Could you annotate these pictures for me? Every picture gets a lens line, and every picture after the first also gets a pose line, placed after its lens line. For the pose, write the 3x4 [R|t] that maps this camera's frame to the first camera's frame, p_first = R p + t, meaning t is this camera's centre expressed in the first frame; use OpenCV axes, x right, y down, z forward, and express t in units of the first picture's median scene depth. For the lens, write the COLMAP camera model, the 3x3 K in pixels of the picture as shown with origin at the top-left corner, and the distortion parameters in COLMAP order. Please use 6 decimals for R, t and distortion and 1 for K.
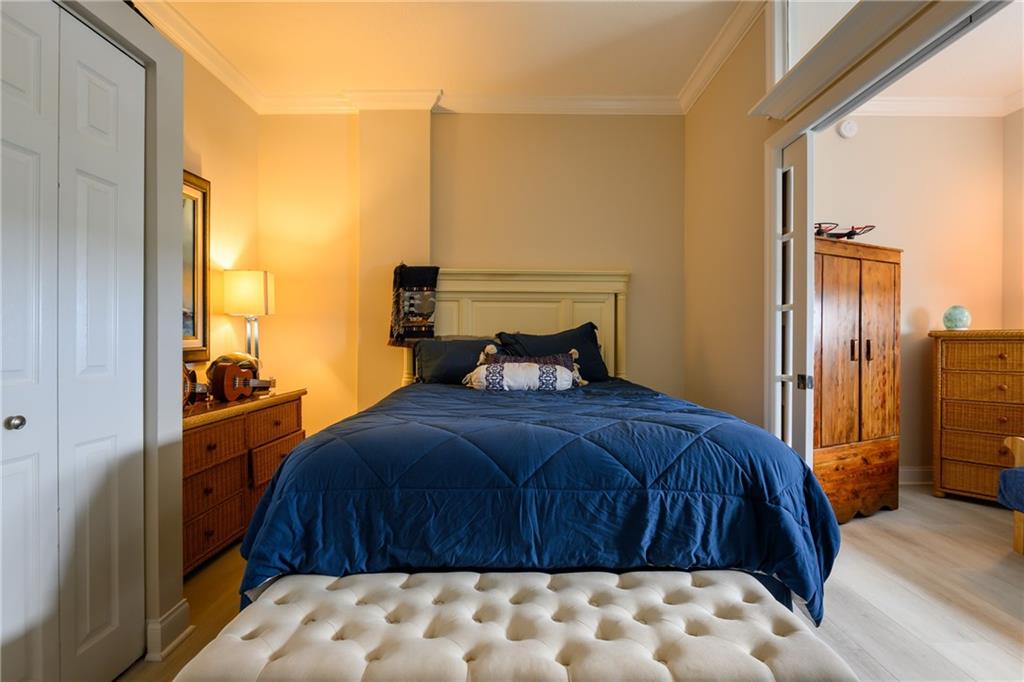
lens RADIAL K [[473.6, 0, 516.1], [0, 473.6, 345.6], [0, 0, 1]] dist [-0.002315, -0.000382]
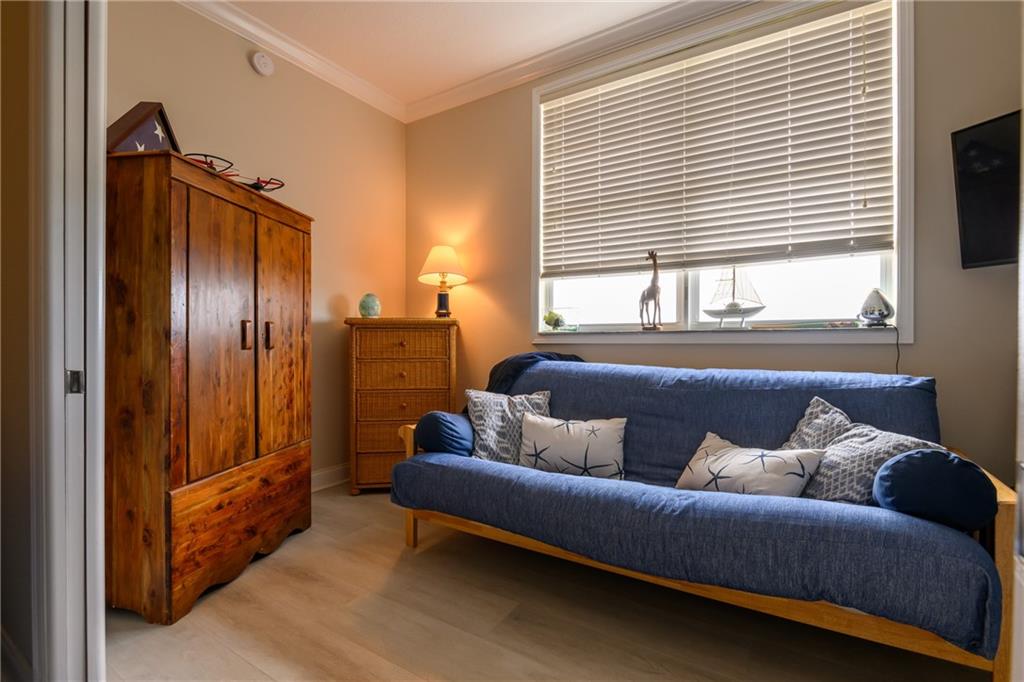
lens RADIAL K [[473.6, 0, 516.1], [0, 473.6, 345.6], [0, 0, 1]] dist [-0.002315, -0.000382]
pose [[0.542386, -0.007251, 0.840098, 0.316977], [0.005464, 0.999972, 0.005103, 0.023570], [-0.840112, 0.001822, 0.542411, 0.248828]]
